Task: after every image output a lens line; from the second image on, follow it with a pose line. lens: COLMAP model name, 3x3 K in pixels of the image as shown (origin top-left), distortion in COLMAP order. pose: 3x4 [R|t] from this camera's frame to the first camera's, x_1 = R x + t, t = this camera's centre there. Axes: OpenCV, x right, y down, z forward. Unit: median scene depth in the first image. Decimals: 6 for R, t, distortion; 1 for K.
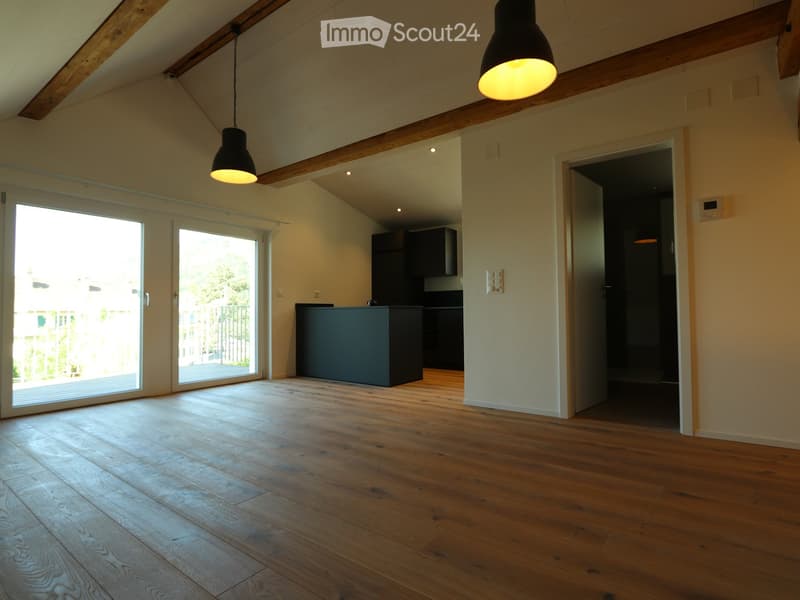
lens RADIAL K [[414.5, 0, 390.2], [0, 414.5, 298.9], [0, 0, 1]] dist [-0.014785, 0.001137]
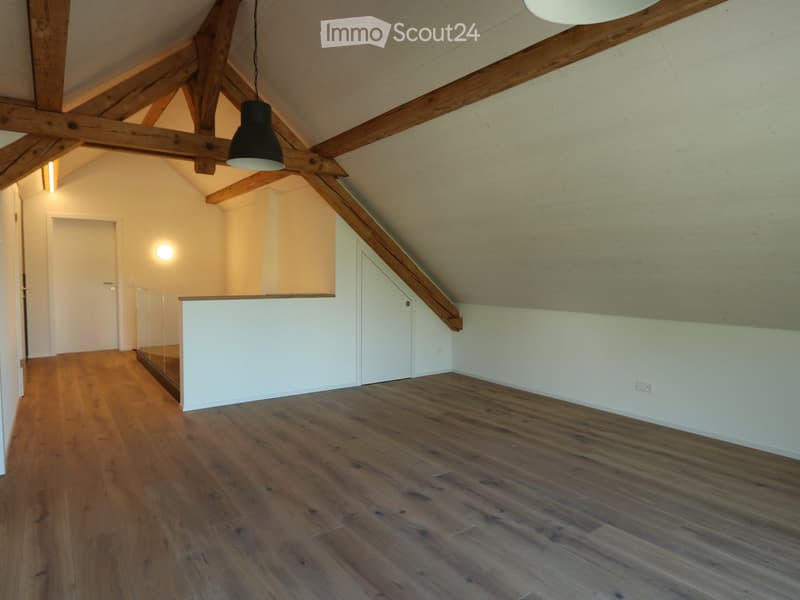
lens RADIAL K [[479.1, 0, 392.7], [0, 479.1, 301.7], [0, 0, 1]] dist [-0.016875, 0.000601]
pose [[-0.954575, -0.019475, 0.297335, -0.333455], [-0.011574, 0.999532, 0.028309, -0.075191], [-0.297747, 0.023581, -0.954353, 1.345468]]
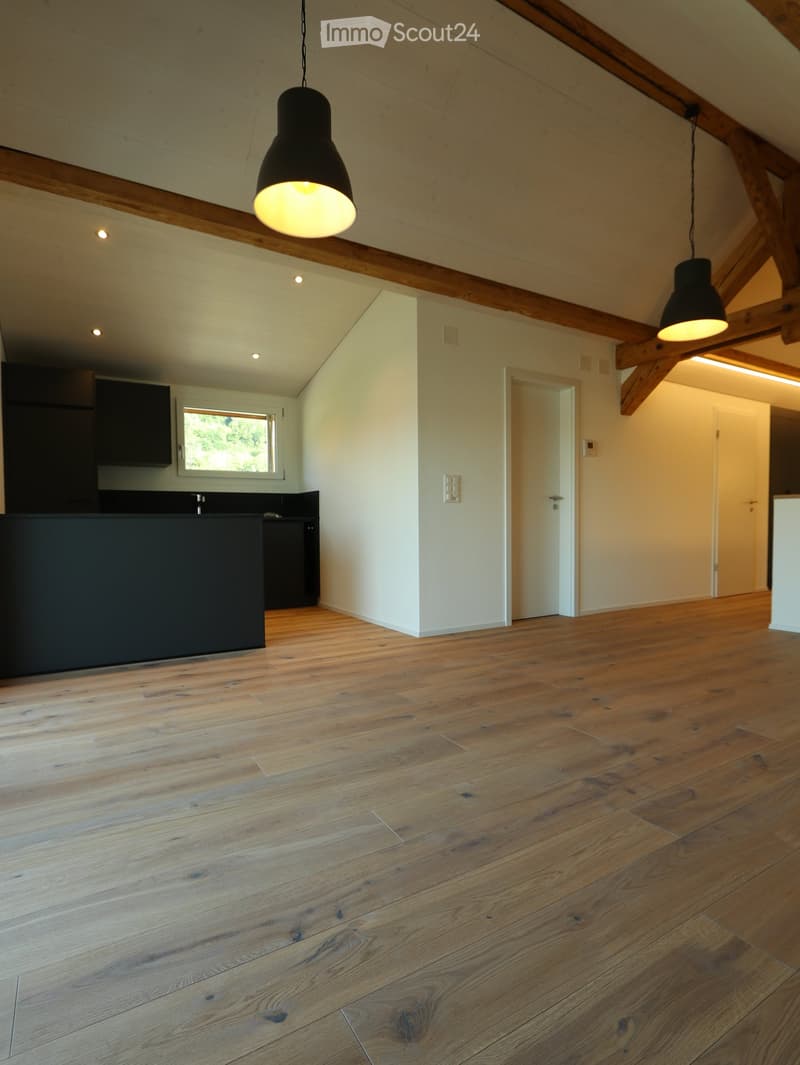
lens RADIAL K [[551.8, 0, 395.6], [0, 551.8, 543.6], [0, 0, 1]] dist [-0.014785, 0.001137]
pose [[0.380832, -0.028892, 0.924193, -0.870734], [-0.024452, 0.998847, 0.041302, 0.028406], [-0.924321, -0.038327, 0.379686, 0.667154]]
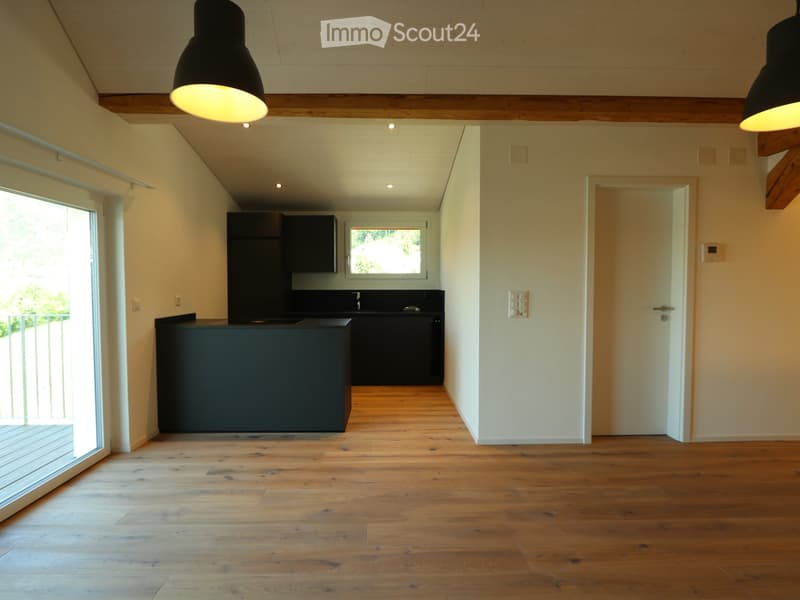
lens RADIAL K [[414.5, 0, 390.2], [0, 414.5, 298.9], [0, 0, 1]] dist [-0.014785, 0.001137]
pose [[0.788491, -0.014558, 0.614874, -0.514102], [-0.024951, 0.998140, 0.055628, -0.096387], [-0.614540, -0.059204, 0.786661, 0.471238]]
